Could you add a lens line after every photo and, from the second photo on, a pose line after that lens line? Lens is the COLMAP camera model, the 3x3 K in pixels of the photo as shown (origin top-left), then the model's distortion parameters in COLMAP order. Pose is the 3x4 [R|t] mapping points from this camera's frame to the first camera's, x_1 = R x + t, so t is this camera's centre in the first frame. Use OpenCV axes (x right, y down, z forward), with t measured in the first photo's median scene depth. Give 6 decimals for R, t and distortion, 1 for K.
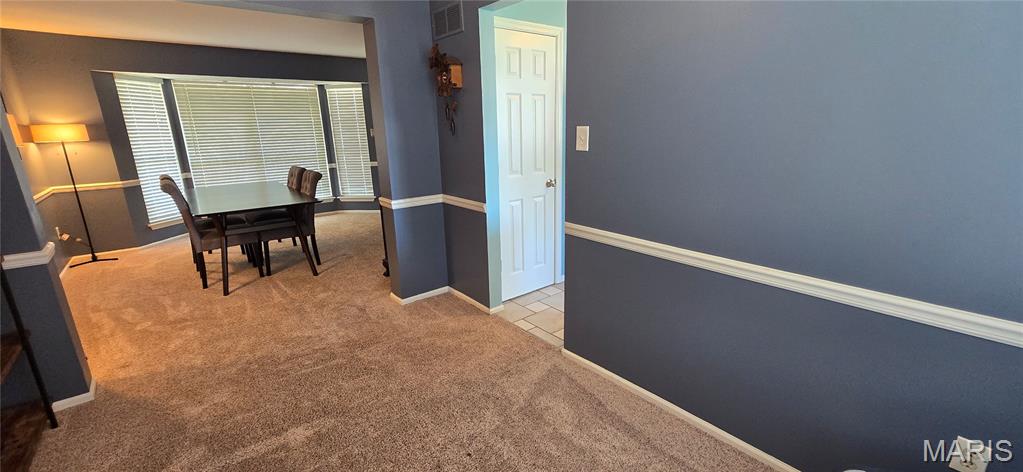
lens RADIAL K [[415.1, 0, 511.1], [0, 415.1, 233.9], [0, 0, 1]] dist [-0.003408, 0.000441]
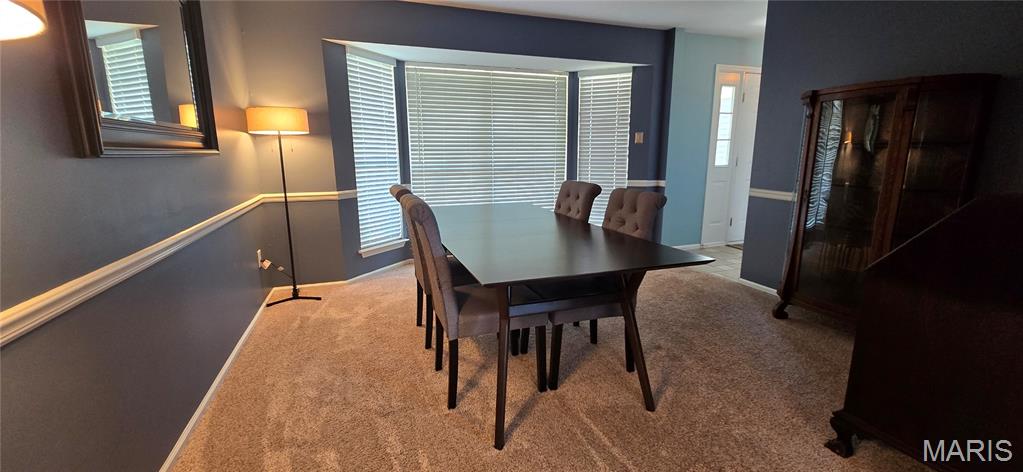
lens RADIAL K [[410.6, 0, 515.4], [0, 410.6, 232.2], [0, 0, 1]] dist [-0.000311, 0.000062]
pose [[0.945582, 0.081676, -0.314967, -0.432493], [-0.099016, 0.994305, -0.039424, -0.060724], [0.309953, 0.068465, 0.948283, 0.437751]]
